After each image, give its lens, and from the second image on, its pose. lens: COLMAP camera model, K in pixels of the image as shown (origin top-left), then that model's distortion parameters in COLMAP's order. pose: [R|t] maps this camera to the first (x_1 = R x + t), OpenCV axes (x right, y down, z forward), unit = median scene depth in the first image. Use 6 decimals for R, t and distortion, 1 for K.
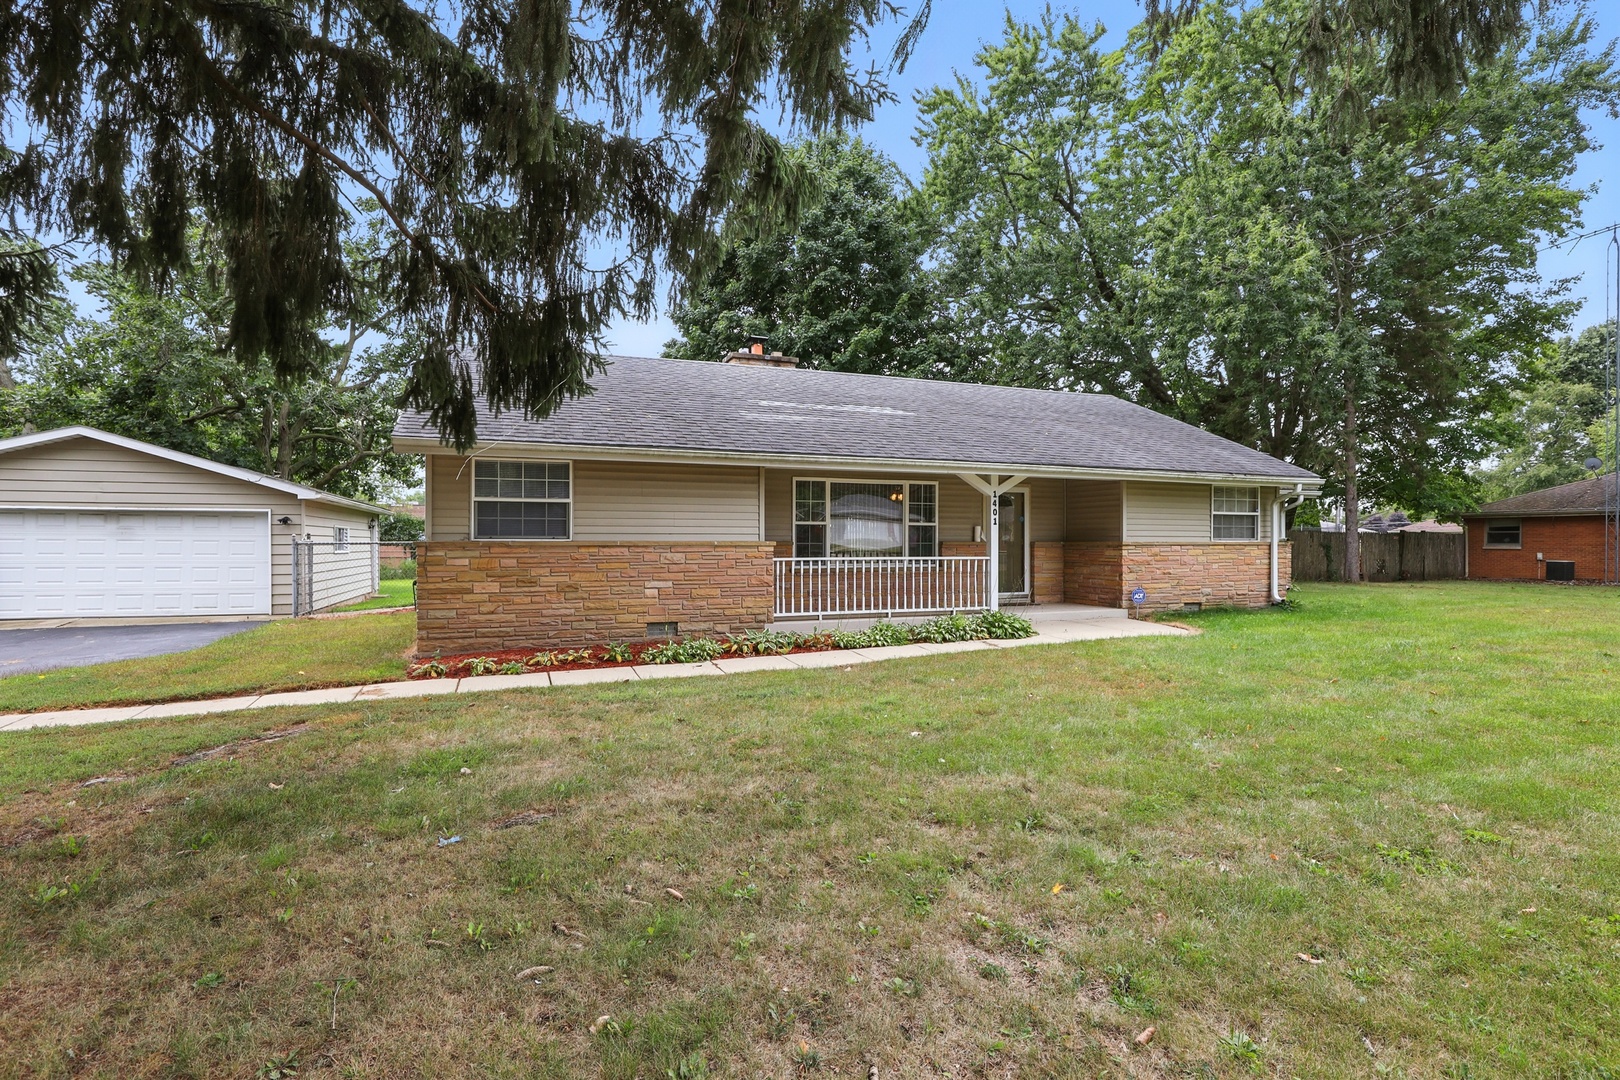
lens RADIAL K [[797.4, 0, 811.6], [0, 797.4, 514.3], [0, 0, 1]] dist [-0.024840, 0.000043]
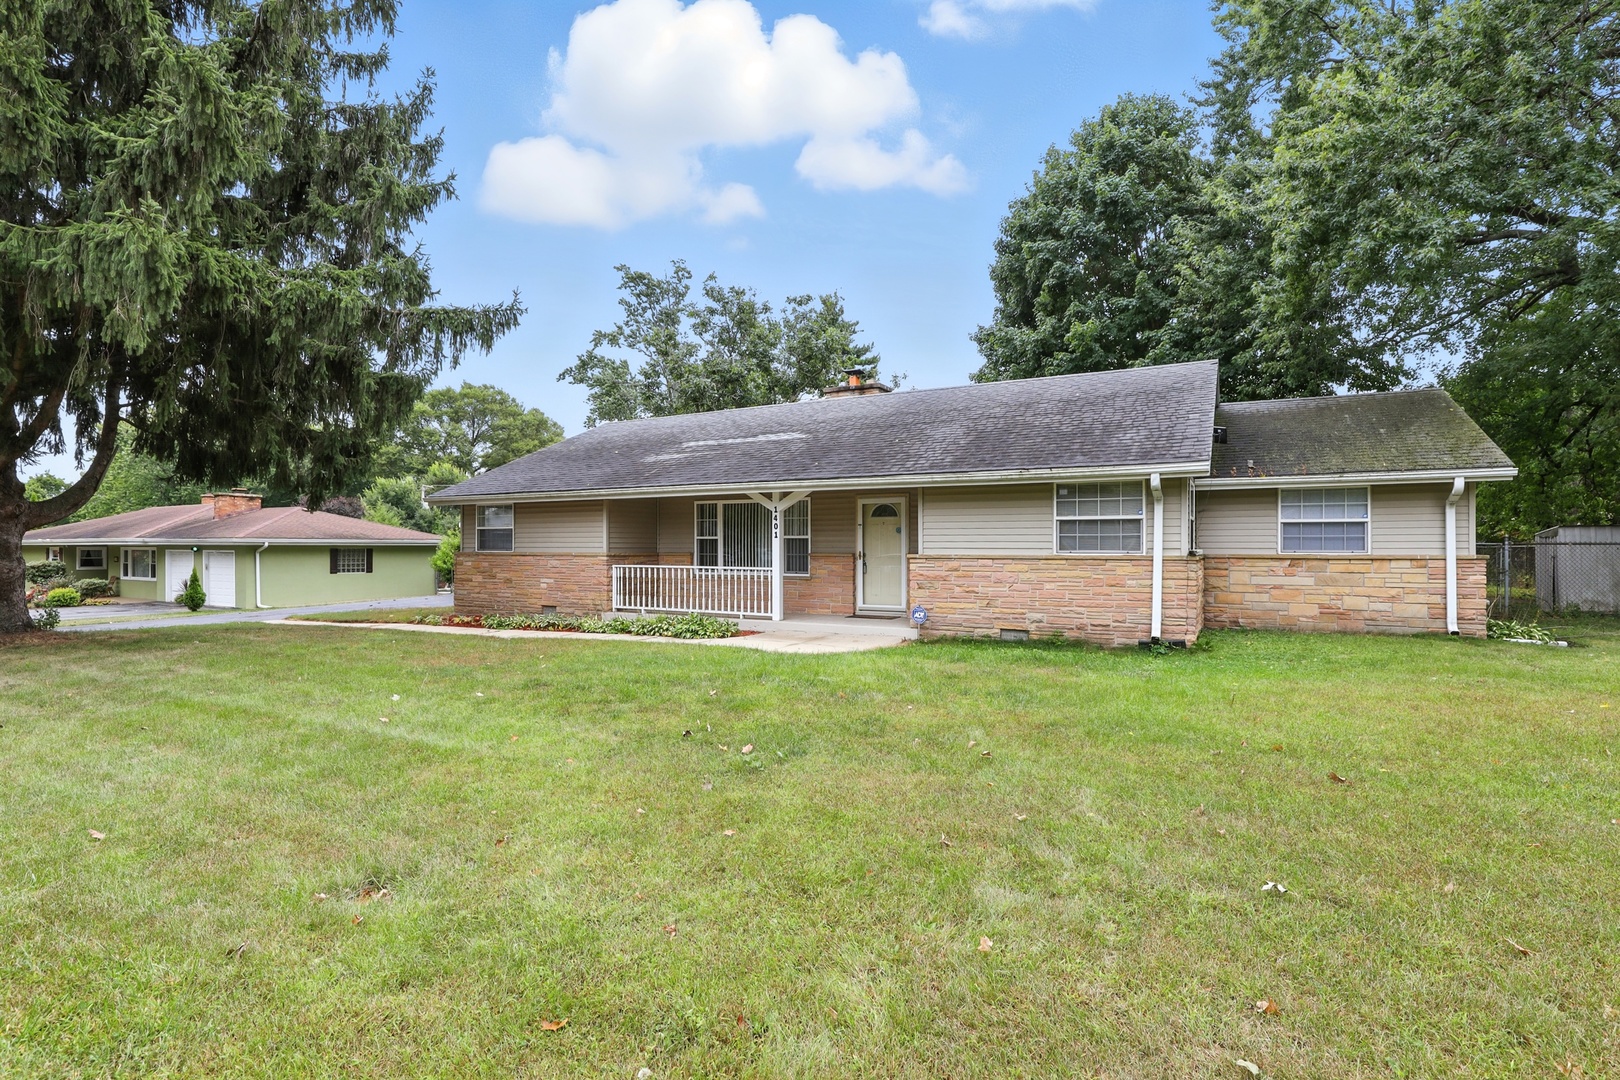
lens RADIAL K [[748.9, 0, 807.8], [0, 748.9, 543.1], [0, 0, 1]] dist [-0.038502, 0.008322]
pose [[0.640284, -0.006510, -0.768110, 1.039236], [0.024788, 0.999618, 0.012191, 0.008612], [0.767738, -0.026846, 0.640201, 0.382009]]
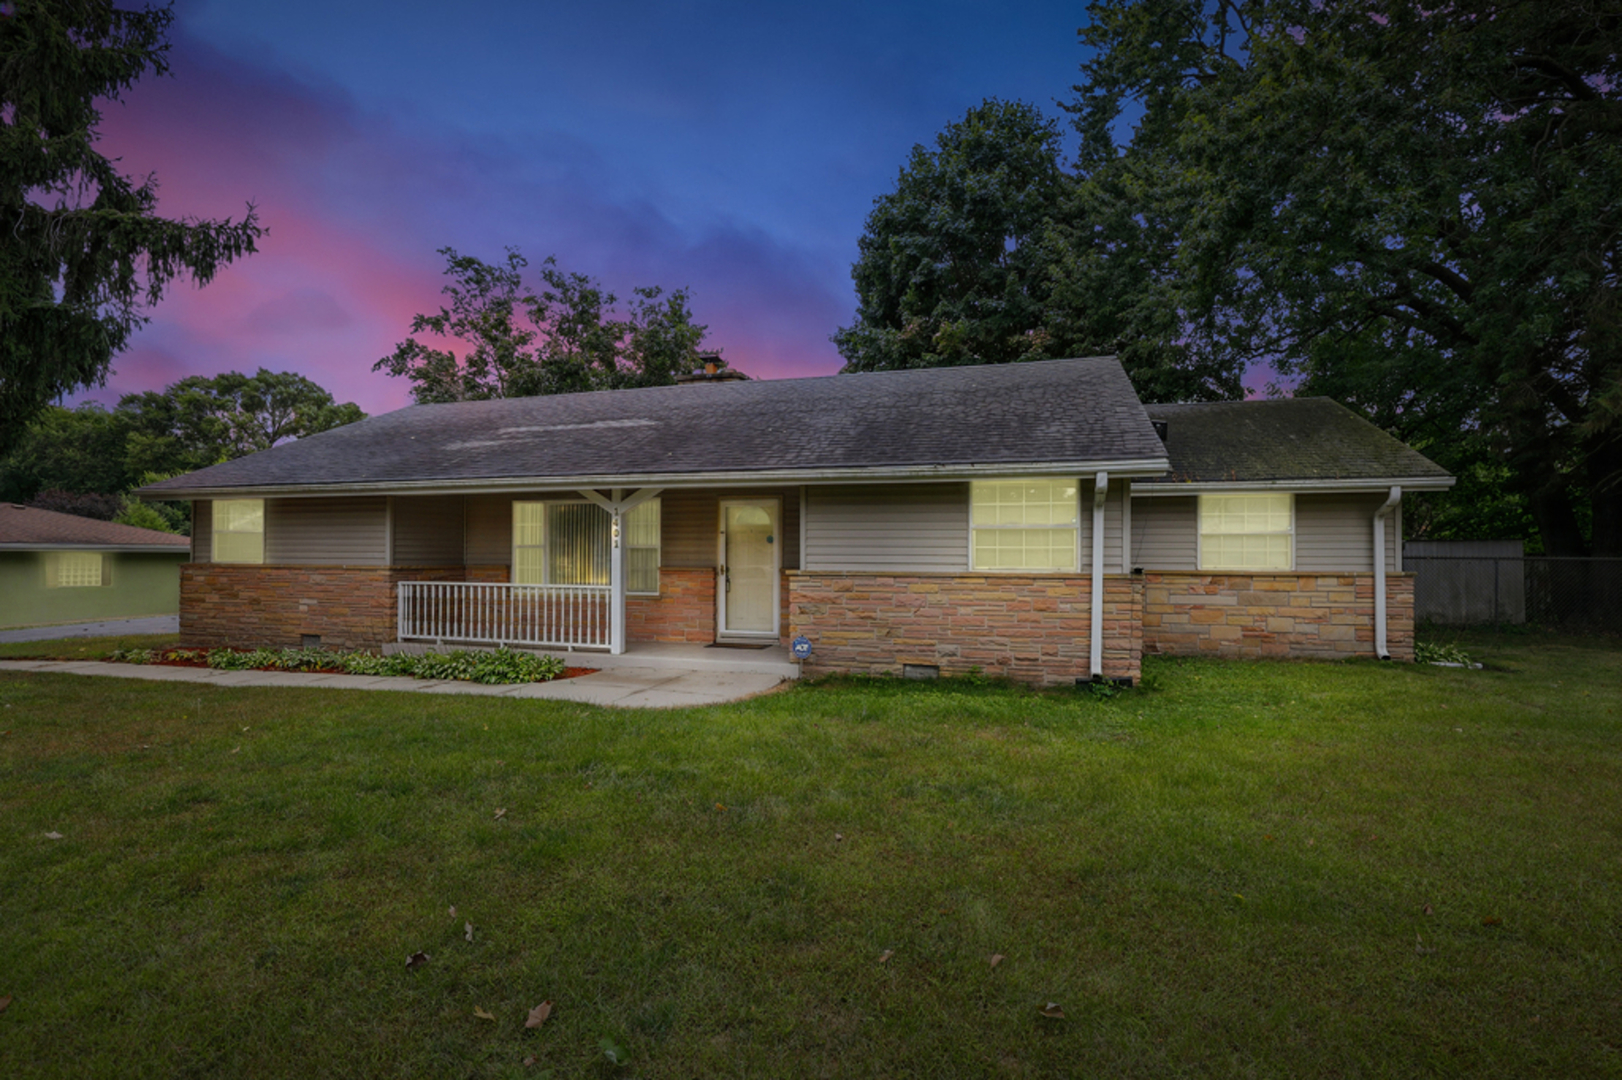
lens RADIAL K [[749.8, 0, 808.8], [0, 749.8, 543.1], [0, 0, 1]] dist [-0.038502, 0.008322]
pose [[0.783436, -0.009478, -0.621400, 0.880637], [0.016388, 0.999851, 0.005410, 0.006765], [0.621256, -0.014422, 0.783475, 0.507875]]
